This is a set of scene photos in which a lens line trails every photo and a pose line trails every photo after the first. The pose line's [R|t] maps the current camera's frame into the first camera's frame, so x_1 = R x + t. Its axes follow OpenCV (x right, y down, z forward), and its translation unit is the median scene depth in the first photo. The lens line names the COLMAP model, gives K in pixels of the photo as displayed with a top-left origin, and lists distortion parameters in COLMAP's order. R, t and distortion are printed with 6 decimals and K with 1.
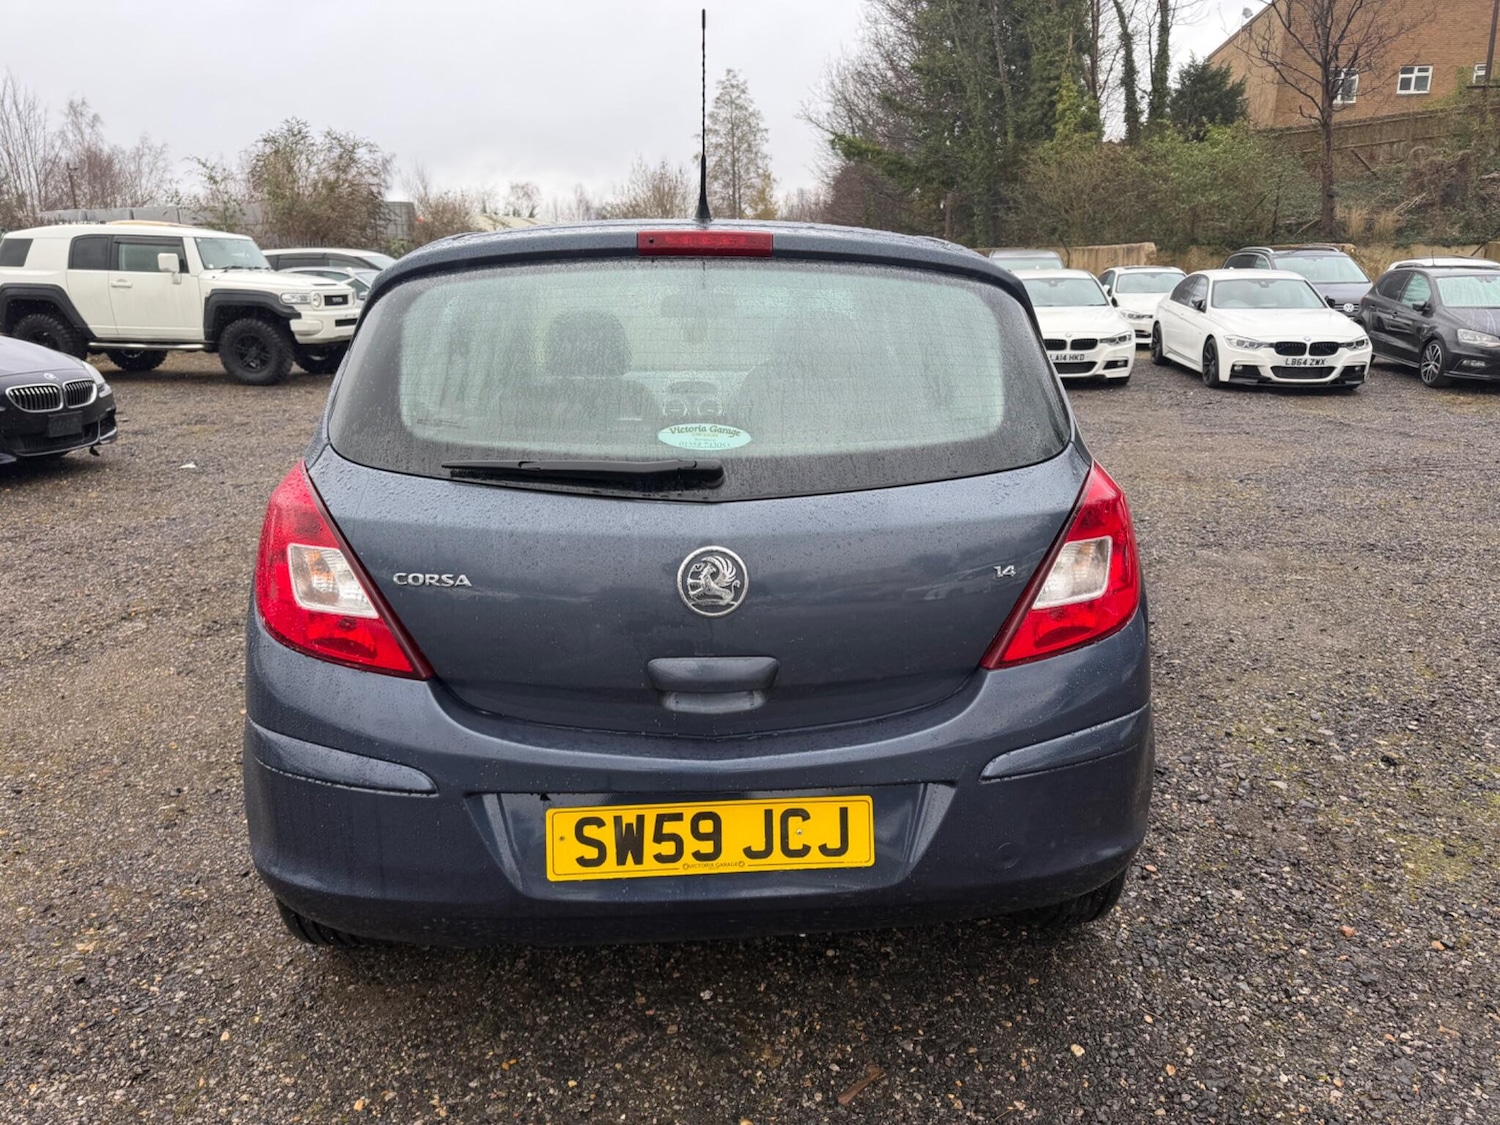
lens RADIAL K [[1064.8, 0, 753.2], [0, 1064.8, 564.8], [0, 0, 1]] dist [0.001267, -0.007925]
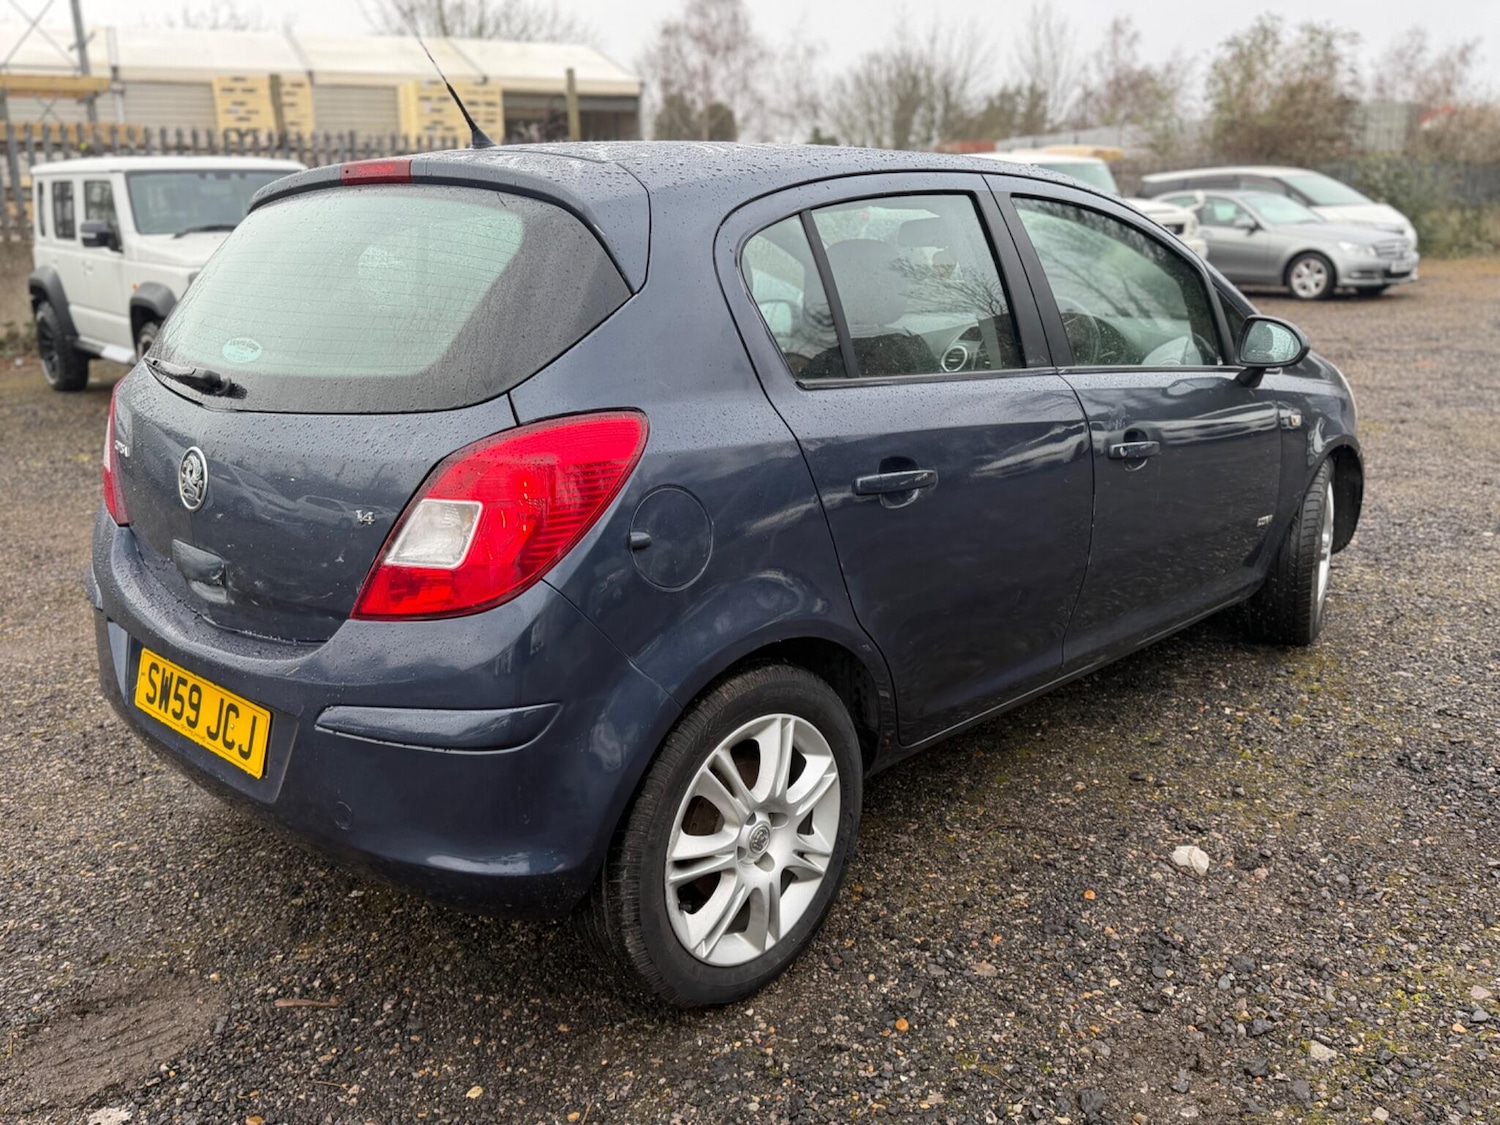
lens RADIAL K [[1274.0, 0, 750.0], [0, 1274.0, 562.5], [0, 0, 1]] dist [0.015201, -0.030095]
pose [[0.672934, 0.181808, -0.717012, 0.567911], [-0.173608, 0.981068, 0.085827, -0.048860], [0.719041, 0.066723, 0.691757, 0.208364]]
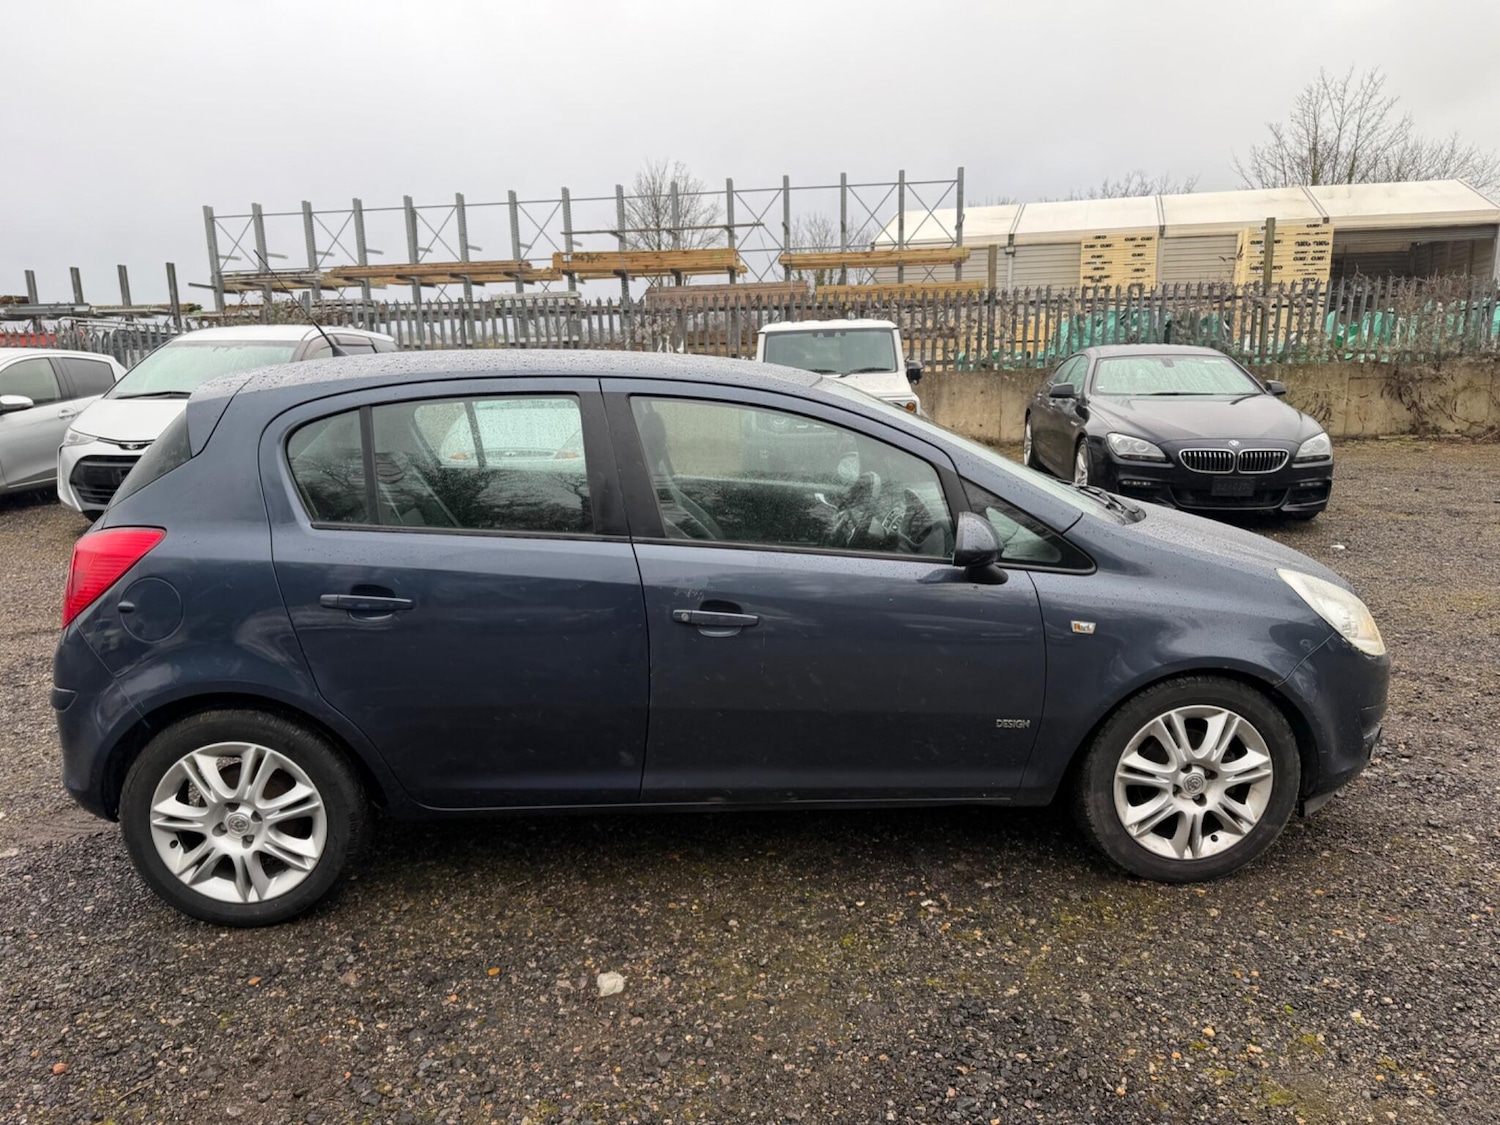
lens RADIAL K [[1064.3, 0, 750.6], [0, 1064.3, 557.6], [0, 0, 1]] dist [0.006635, -0.013628]
pose [[-0.014054, 0.186805, -0.982296, 0.848468], [-0.239247, 0.953230, 0.184700, -0.262531], [0.970857, 0.237607, 0.031296, 0.885153]]
